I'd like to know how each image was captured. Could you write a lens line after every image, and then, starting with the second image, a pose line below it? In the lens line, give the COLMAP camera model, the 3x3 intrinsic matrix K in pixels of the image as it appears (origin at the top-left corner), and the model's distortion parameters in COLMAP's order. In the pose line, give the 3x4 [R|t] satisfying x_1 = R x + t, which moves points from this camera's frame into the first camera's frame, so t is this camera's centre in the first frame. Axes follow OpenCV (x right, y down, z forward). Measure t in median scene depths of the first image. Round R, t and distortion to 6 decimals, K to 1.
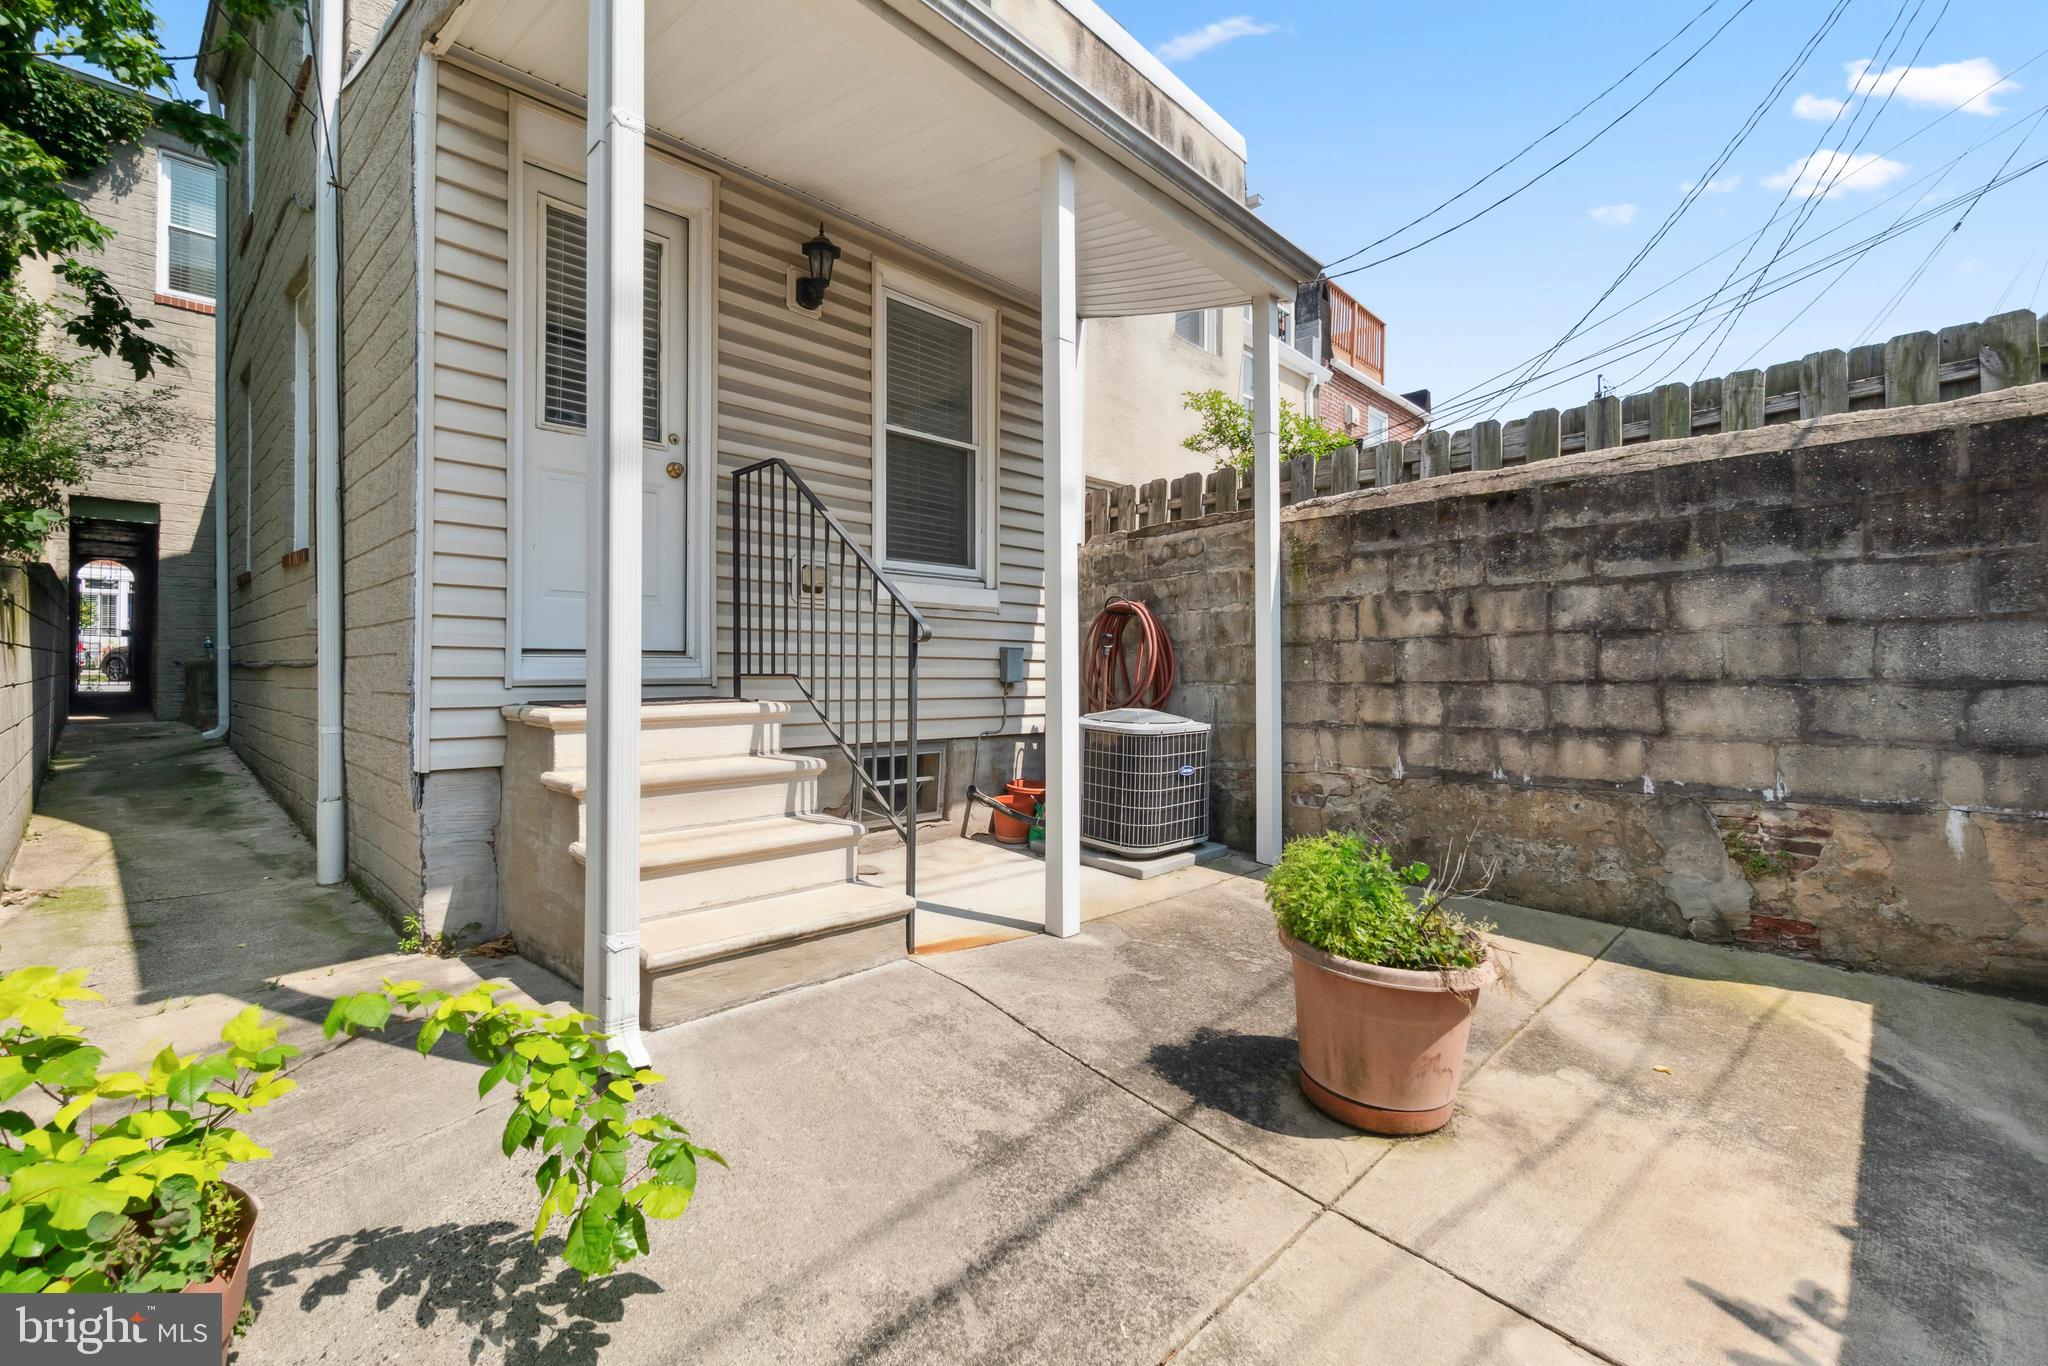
lens RADIAL K [[903.0, 0, 1011.0], [0, 903.0, 677.8], [0, 0, 1]] dist [-0.001695, -0.000262]
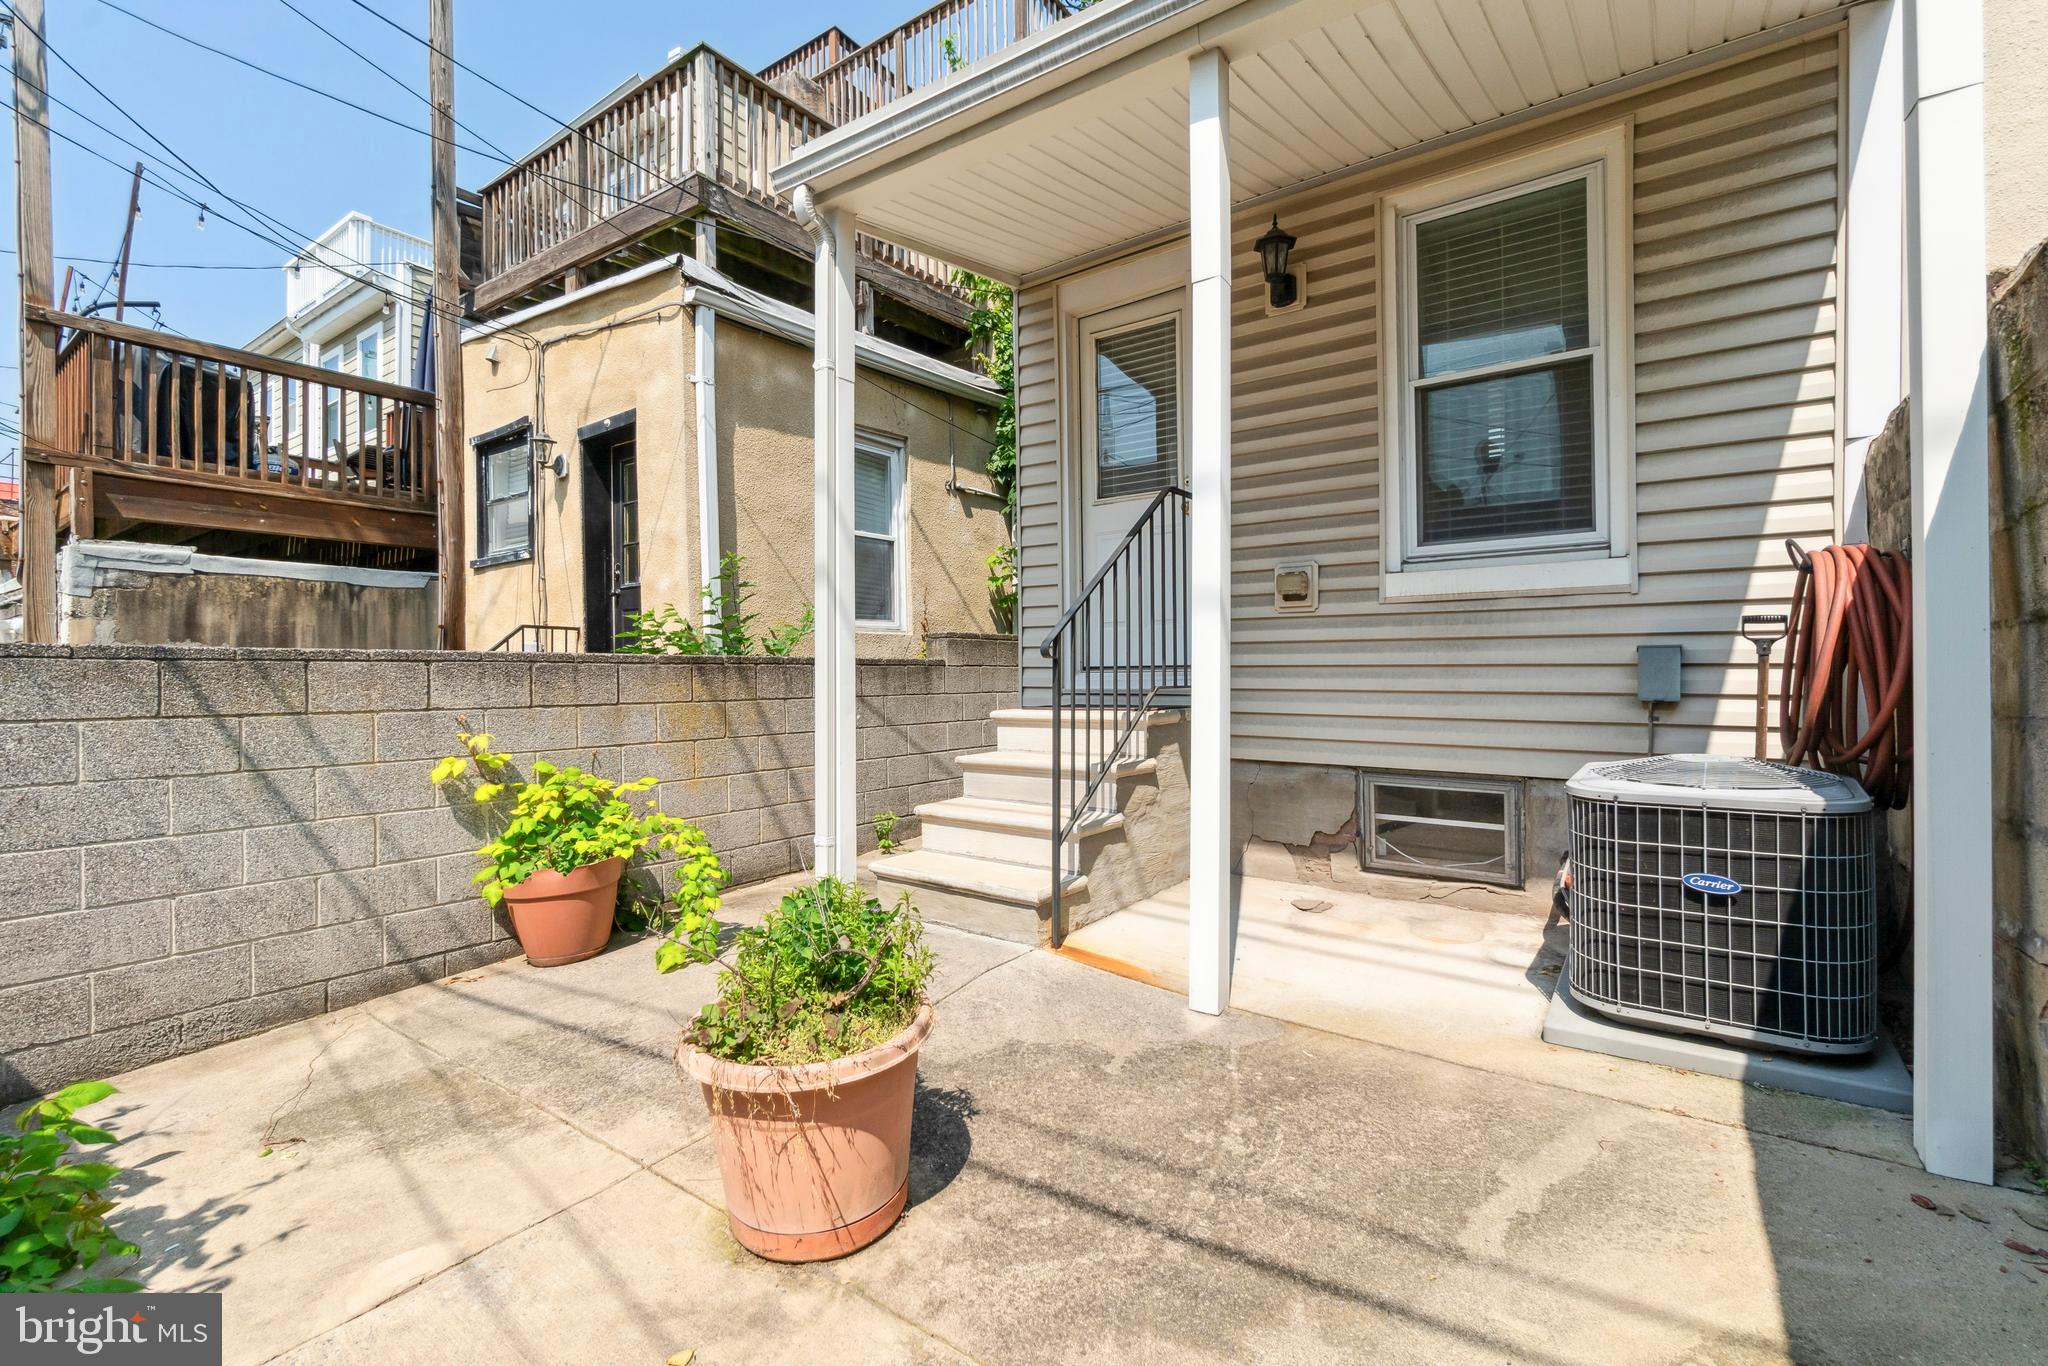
lens RADIAL K [[903.0, 0, 1011.0], [0, 903.0, 677.8], [0, 0, 1]] dist [-0.001695, -0.000262]
pose [[0.135760, -0.002609, -0.990738, 0.636490], [-0.006679, 0.999971, -0.003548, -0.007020], [0.990719, 0.007099, 0.135739, 0.543085]]
